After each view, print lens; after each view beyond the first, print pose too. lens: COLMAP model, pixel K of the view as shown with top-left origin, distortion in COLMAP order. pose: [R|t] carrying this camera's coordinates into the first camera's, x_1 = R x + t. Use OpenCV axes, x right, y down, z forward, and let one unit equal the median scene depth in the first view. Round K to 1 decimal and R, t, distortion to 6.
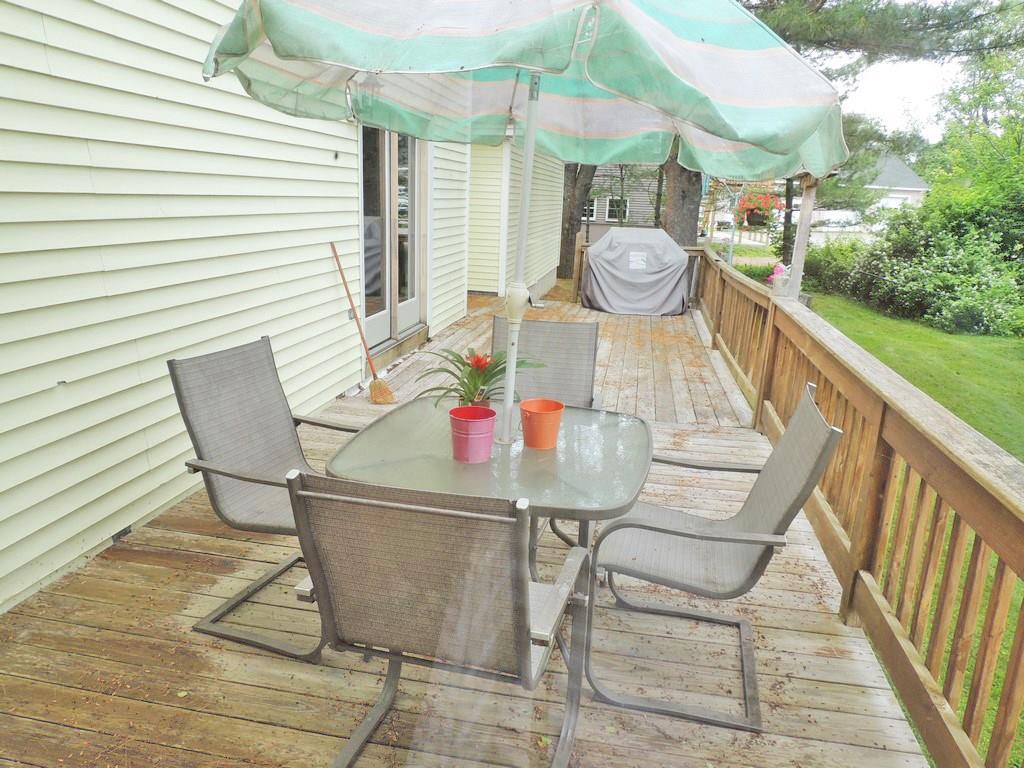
lens RADIAL K [[720.4, 0, 513.3], [0, 720.4, 387.7], [0, 0, 1]] dist [-0.014291, -0.003429]
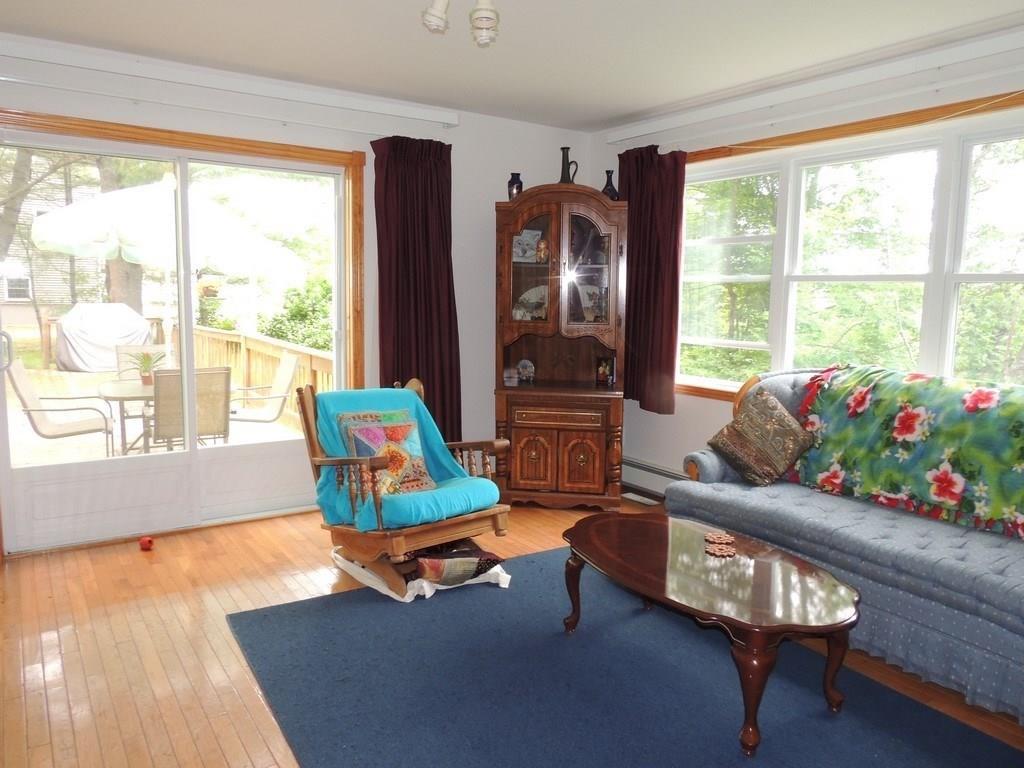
lens RADIAL K [[720.4, 0, 515.5], [0, 720.4, 382.9], [0, 0, 1]] dist [-0.014291, -0.003429]
pose [[0.704956, -0.108779, 0.700860, -0.109454], [0.183686, 0.982455, -0.032276, 0.045603], [-0.685052, 0.151491, 0.712568, -0.188649]]
